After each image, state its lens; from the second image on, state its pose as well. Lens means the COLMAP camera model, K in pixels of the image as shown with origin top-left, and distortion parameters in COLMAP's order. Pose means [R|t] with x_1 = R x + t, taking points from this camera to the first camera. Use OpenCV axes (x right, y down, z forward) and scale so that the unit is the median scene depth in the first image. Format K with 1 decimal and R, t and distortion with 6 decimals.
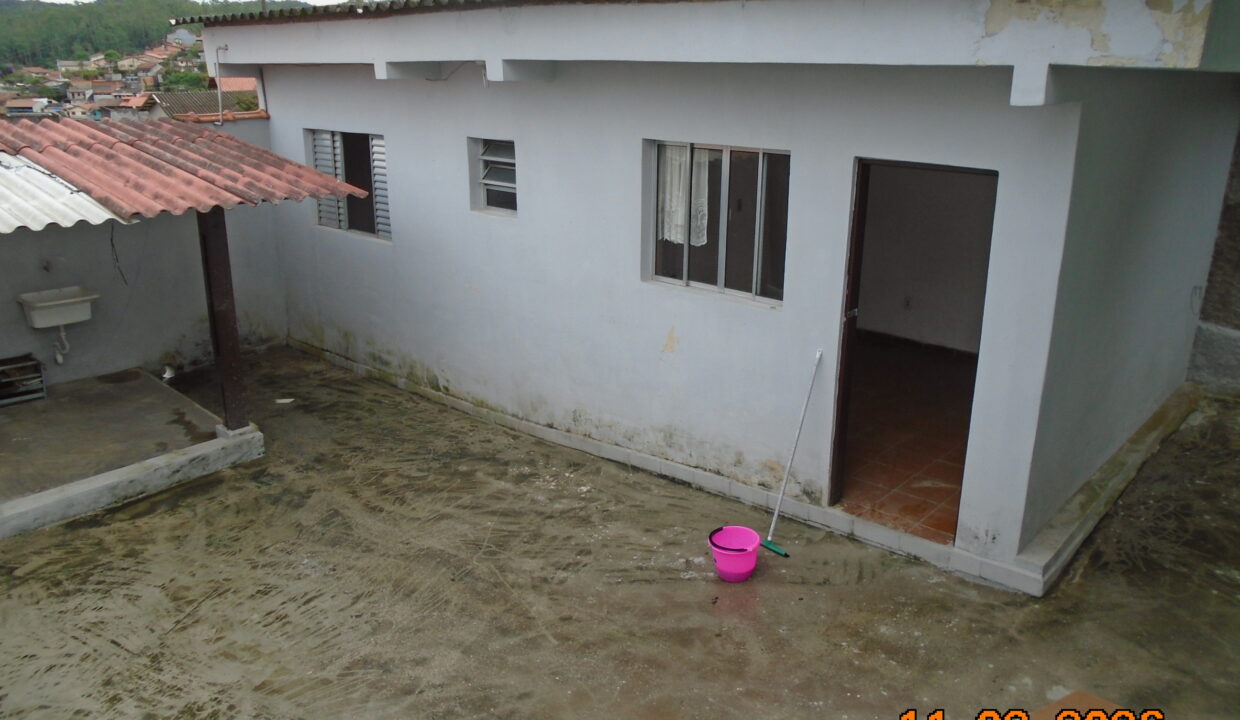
lens RADIAL K [[931.5, 0, 596.8], [0, 931.5, 355.7], [0, 0, 1]] dist [-0.017457, 0.013876]
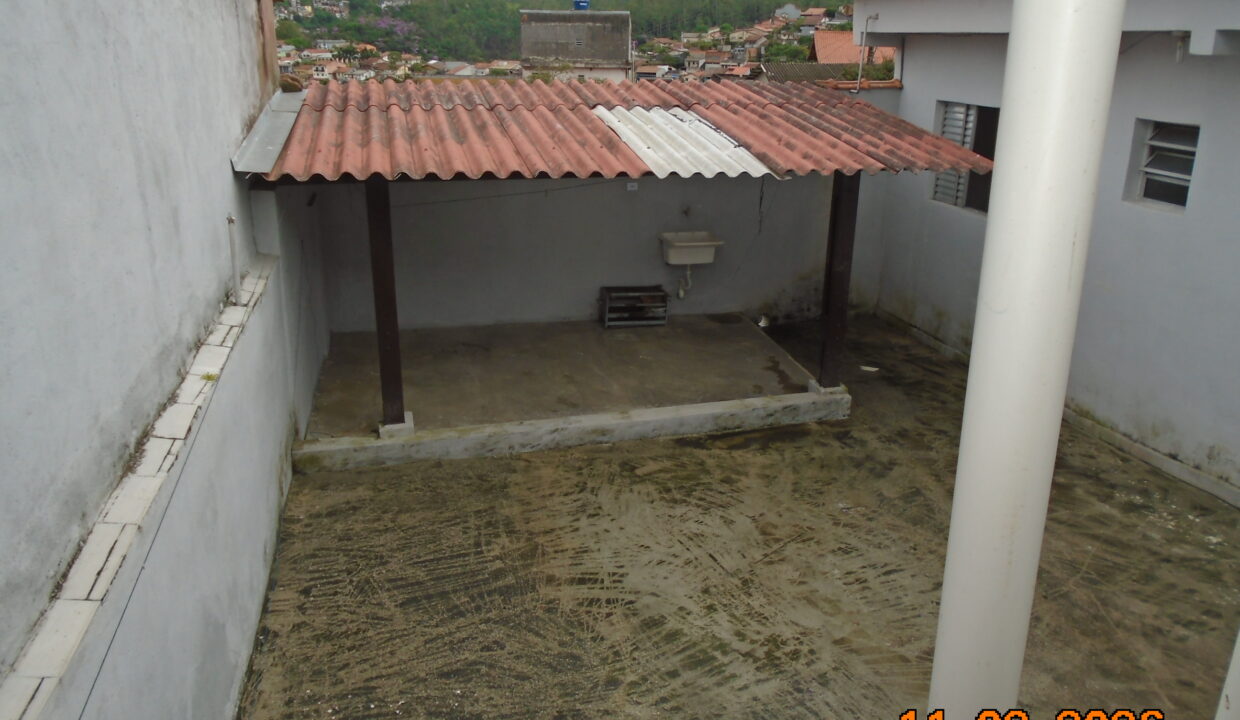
lens RADIAL K [[928.0, 0, 617.5], [0, 928.0, 353.3], [0, 0, 1]] dist [-0.024952, 0.012653]
pose [[0.840465, 0.184401, -0.509525, -0.072731], [-0.172380, 0.982453, 0.071215, 0.009694], [0.513716, 0.027978, 0.857504, -0.005136]]
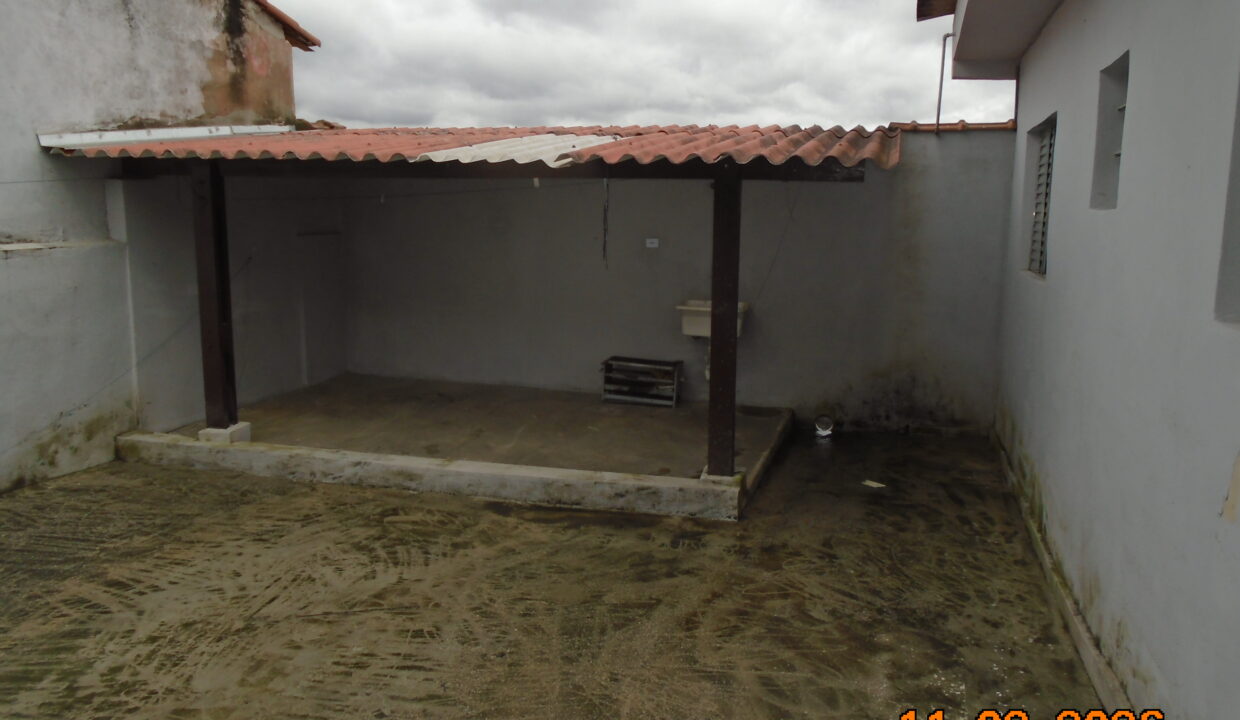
lens RADIAL K [[928.0, 0, 617.5], [0, 928.0, 353.3], [0, 0, 1]] dist [-0.024952, 0.012653]
pose [[0.465153, 0.143923, -0.873452, 0.247525], [-0.276306, 0.961004, 0.011204, -0.003796], [0.841004, 0.236129, 0.486781, 0.588908]]
